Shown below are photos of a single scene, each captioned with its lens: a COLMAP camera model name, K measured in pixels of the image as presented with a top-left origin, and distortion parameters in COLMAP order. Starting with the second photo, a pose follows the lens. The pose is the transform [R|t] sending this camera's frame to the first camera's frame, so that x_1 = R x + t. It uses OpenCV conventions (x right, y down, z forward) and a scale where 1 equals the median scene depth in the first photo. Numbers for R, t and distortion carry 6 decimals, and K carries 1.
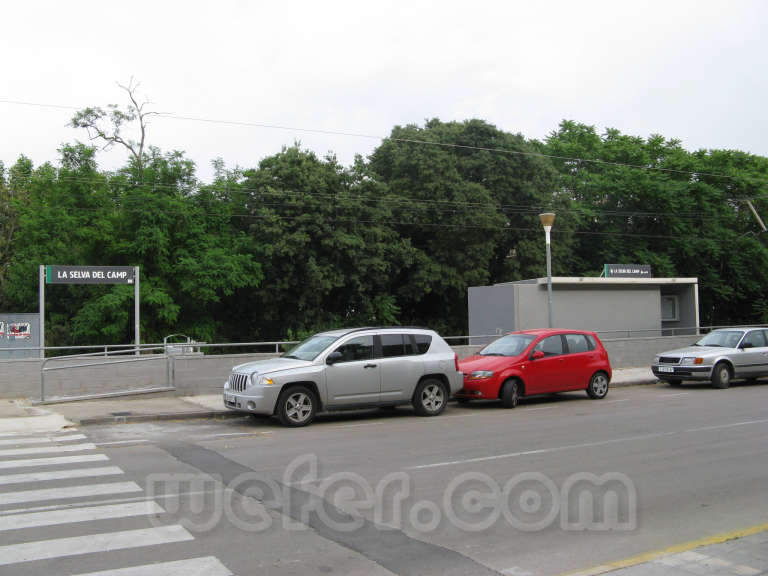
lens RADIAL K [[797.7, 0, 384.0], [0, 797.7, 288.0], [0, 0, 1]] dist [-0.222028, 0.269478]
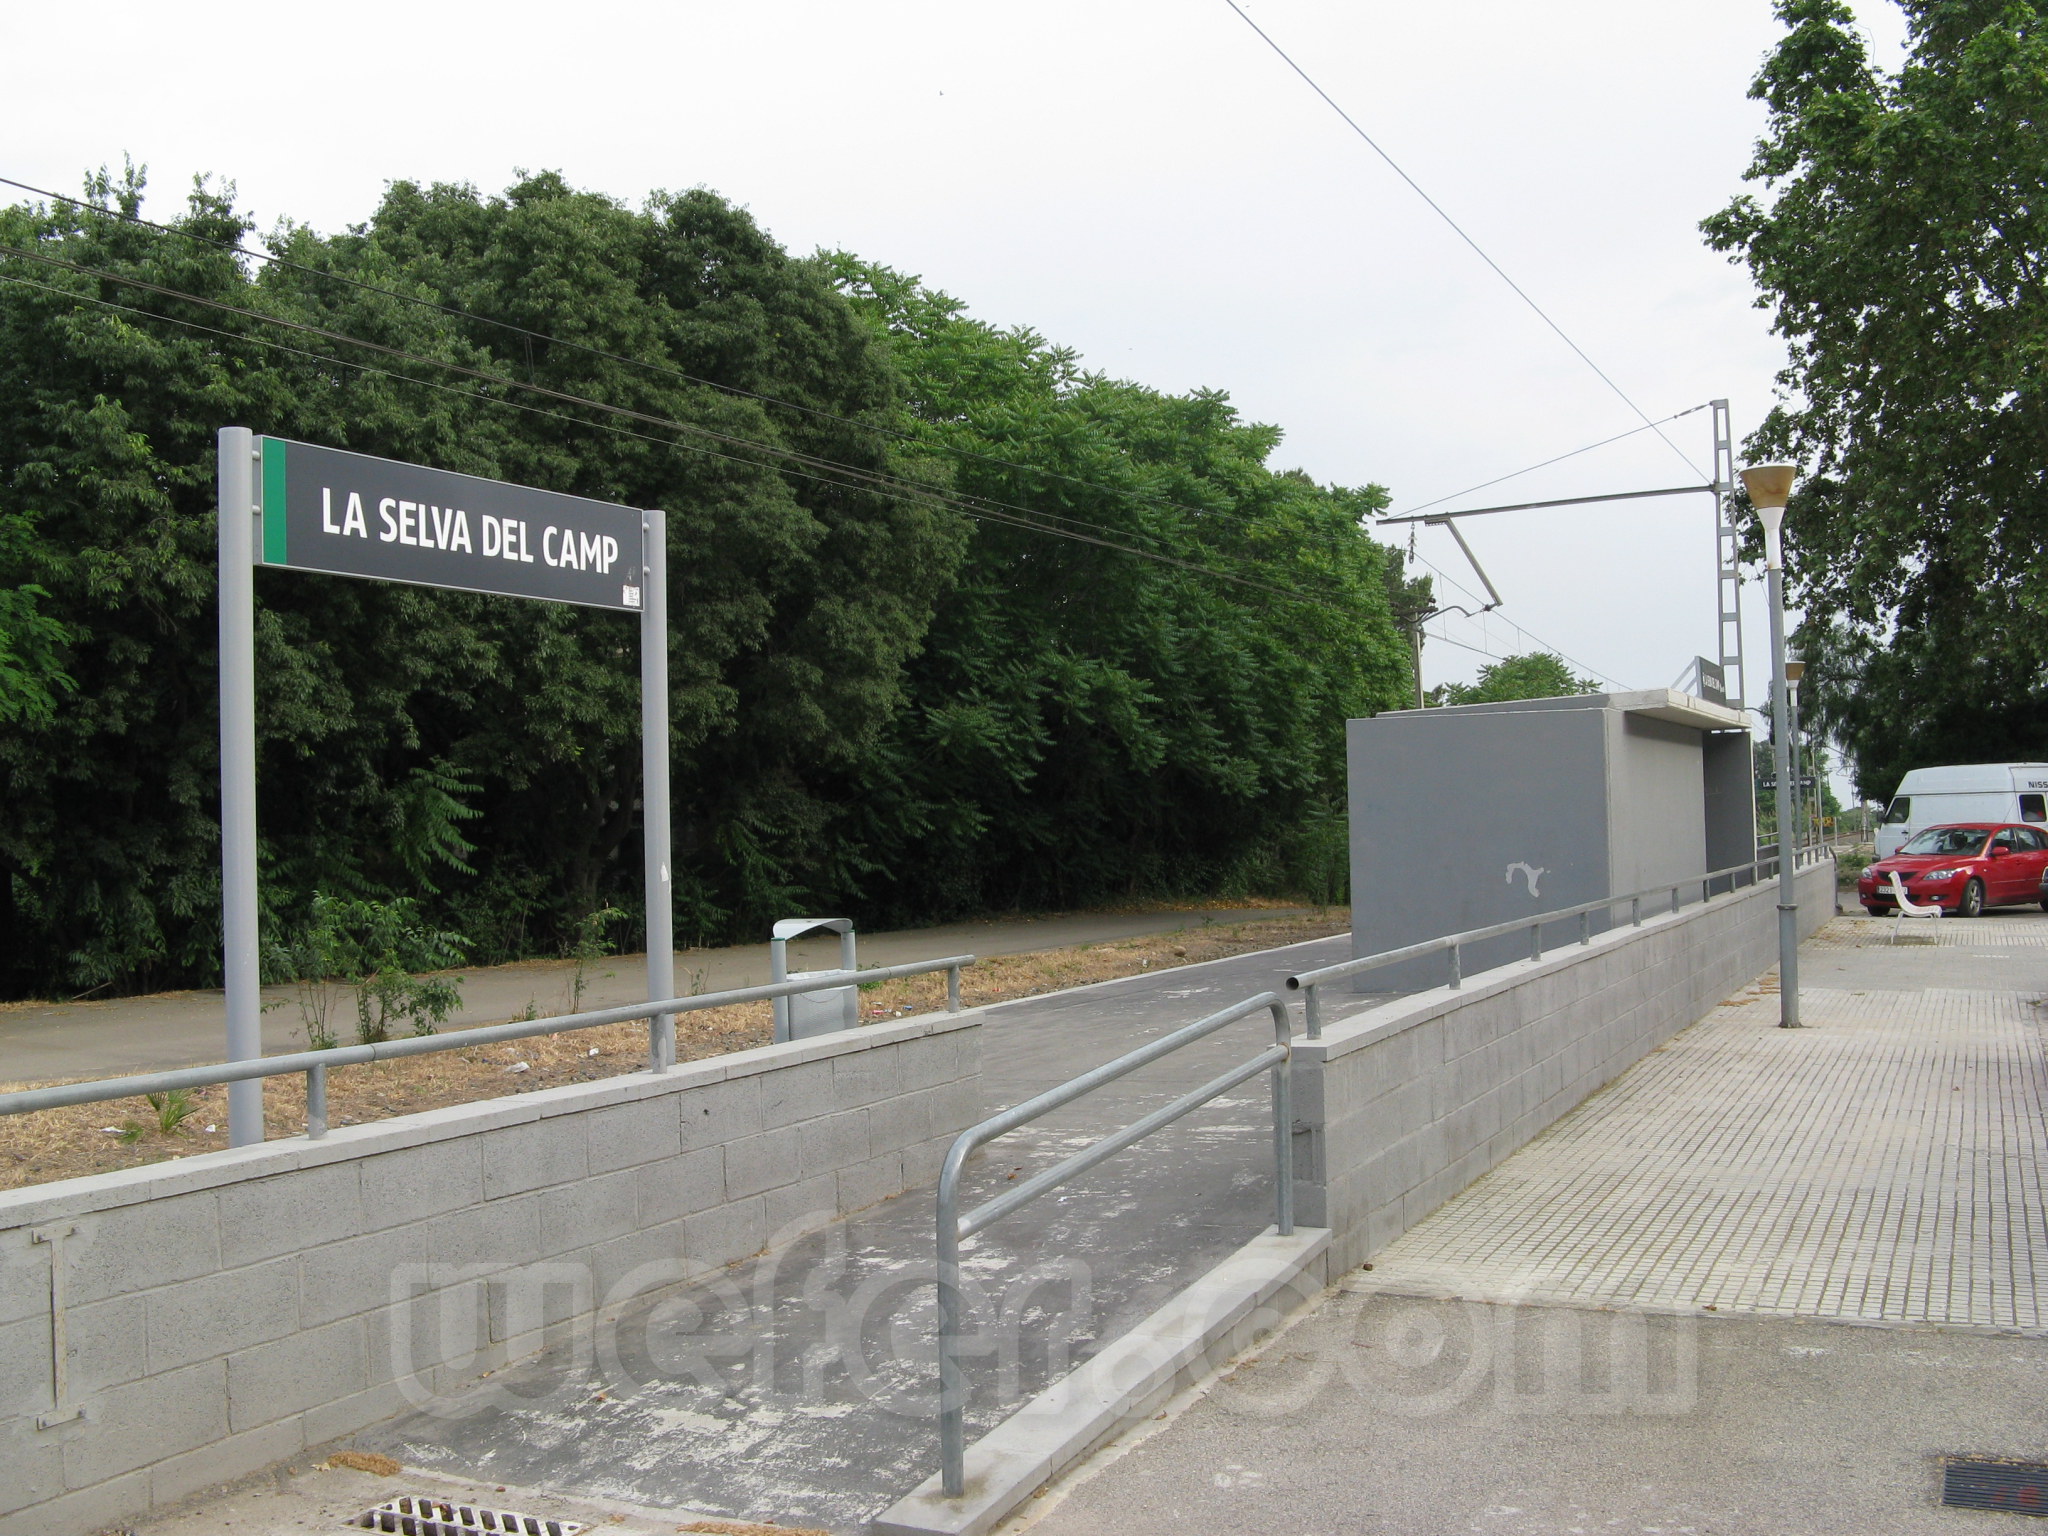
lens RADIAL K [[2127.2, 0, 1024.0], [0, 2127.2, 768.0], [0, 0, 1]] dist [-0.222028, 0.269478]
pose [[0.822431, 0.013007, 0.568716, -0.257858], [-0.008751, 0.999910, -0.010214, 0.015810], [-0.568798, 0.003423, 0.822470, 0.297881]]
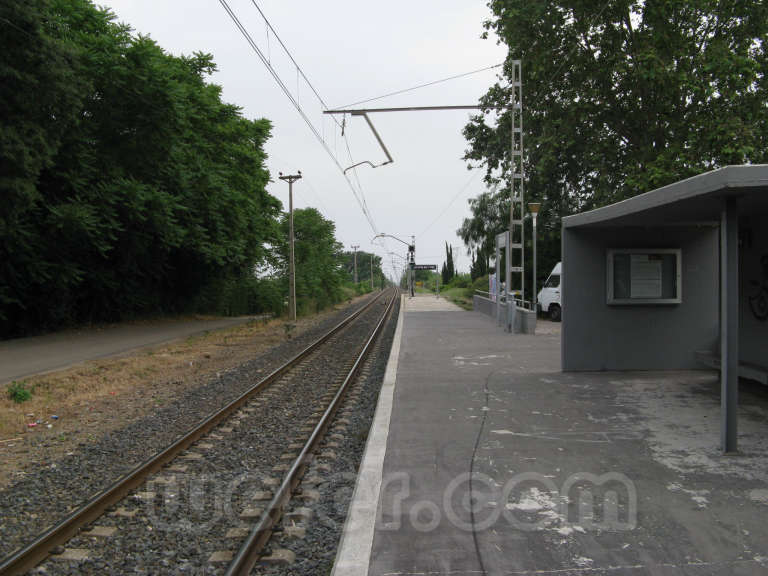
lens RADIAL K [[797.7, 0, 384.0], [0, 797.7, 288.0], [0, 0, 1]] dist [-0.222028, 0.269478]
pose [[0.533962, 0.007601, 0.845474, -0.082481], [-0.040135, 0.999060, 0.016365, 0.022425], [-0.844555, -0.042671, 0.533765, 0.626130]]
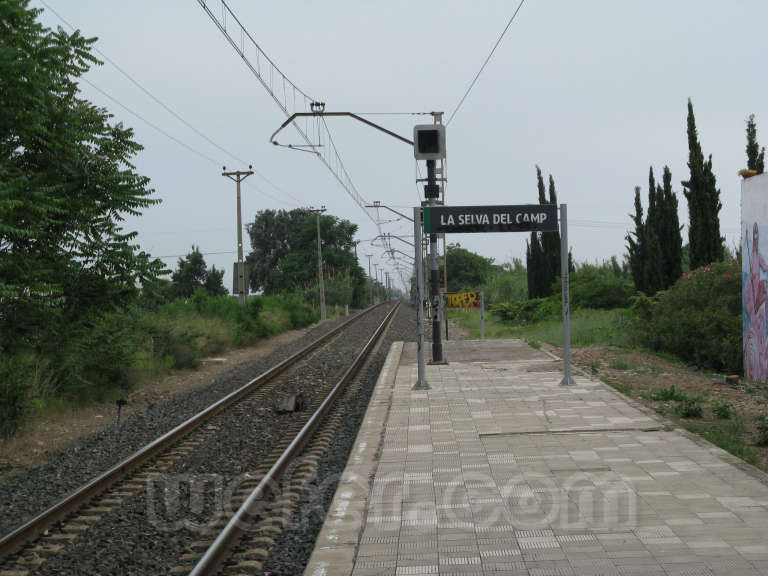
lens RADIAL K [[1732.8, 0, 384.0], [0, 1732.8, 288.0], [0, 0, 1]] dist [-0.680957, -0.082401]
pose [[0.531395, 0.007180, 0.847094, 0.754327], [-0.027239, 0.999592, 0.008615, 0.025712], [-0.846686, -0.027652, 0.531373, 1.111216]]
